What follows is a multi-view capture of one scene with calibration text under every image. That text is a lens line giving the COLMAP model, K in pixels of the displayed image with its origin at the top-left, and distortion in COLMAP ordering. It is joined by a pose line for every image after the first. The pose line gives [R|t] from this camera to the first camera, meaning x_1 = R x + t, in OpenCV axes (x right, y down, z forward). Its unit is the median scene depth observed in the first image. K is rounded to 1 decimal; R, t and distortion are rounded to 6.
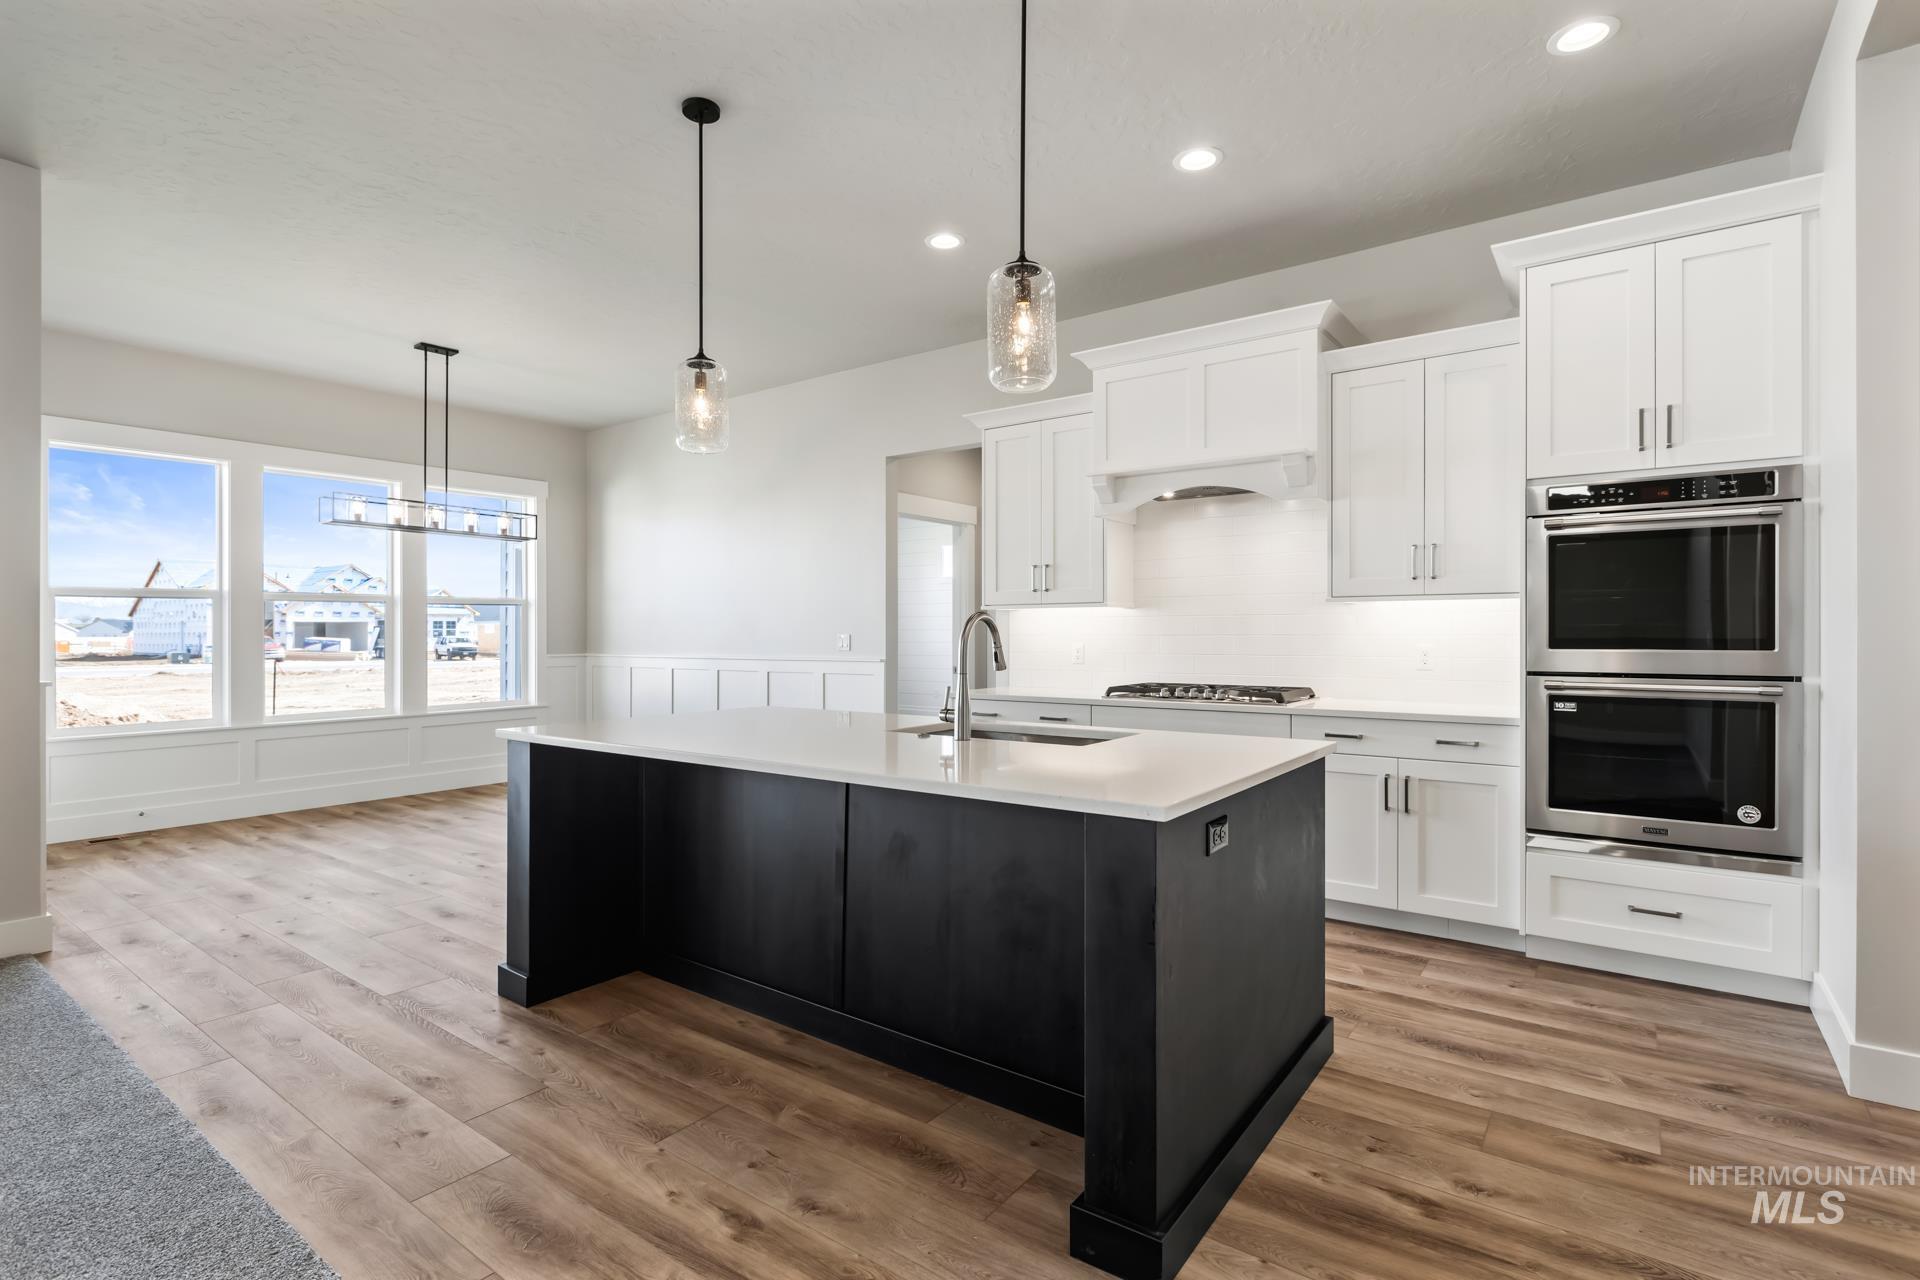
lens RADIAL K [[920.5, 0, 940.6], [0, 920.5, 638.1], [0, 0, 1]] dist [0.001562, -0.003334]
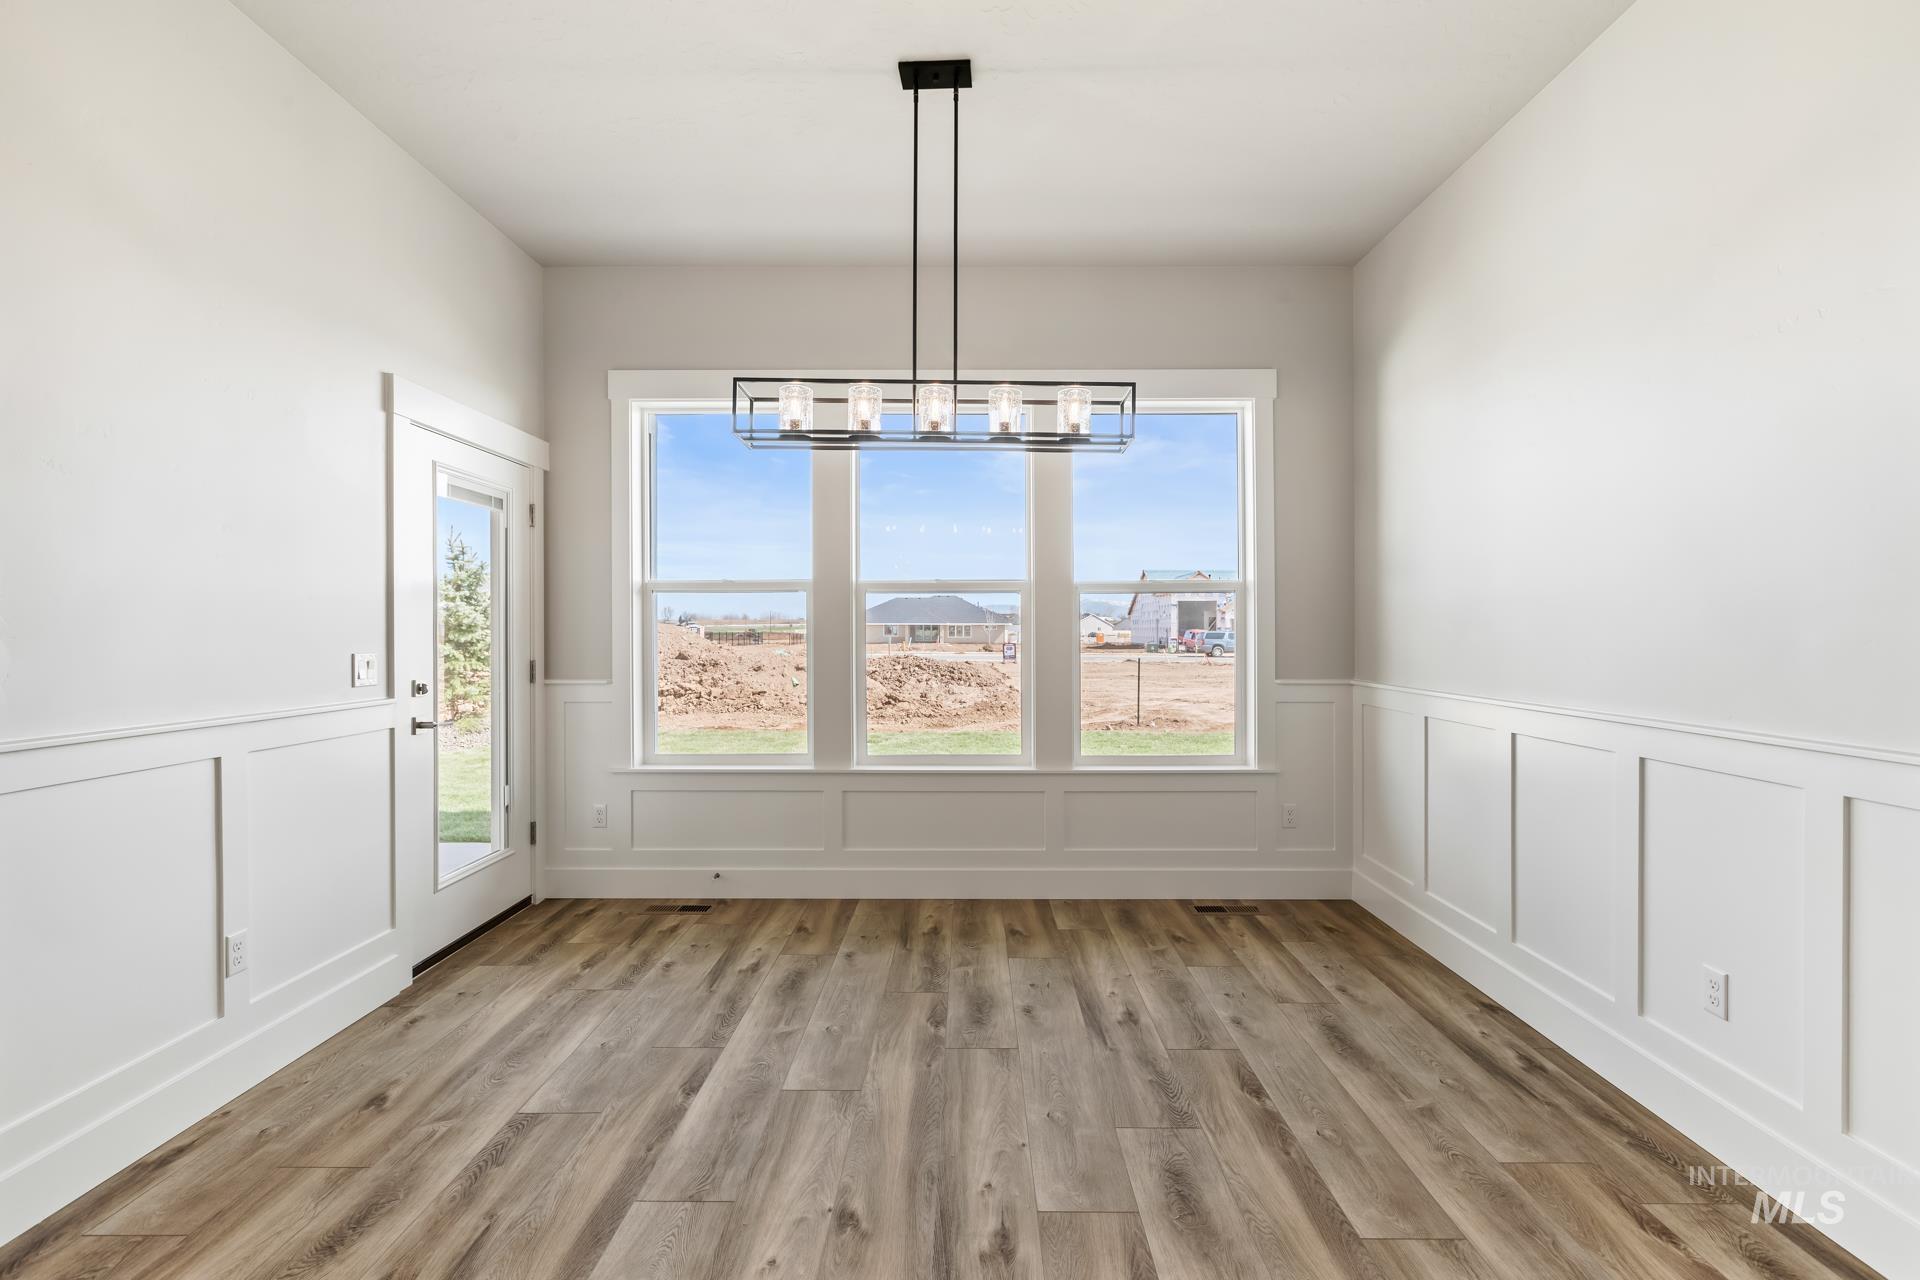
lens RADIAL K [[873.8, 0, 972.5], [0, 873.8, 617.7], [0, 0, 1]] dist [0.003162, 0.000793]
pose [[0.605763, -0.006881, -0.795616, -0.231181], [-0.007252, 0.999873, -0.014169, -0.020501], [0.795612, 0.014353, 0.605636, 1.046825]]
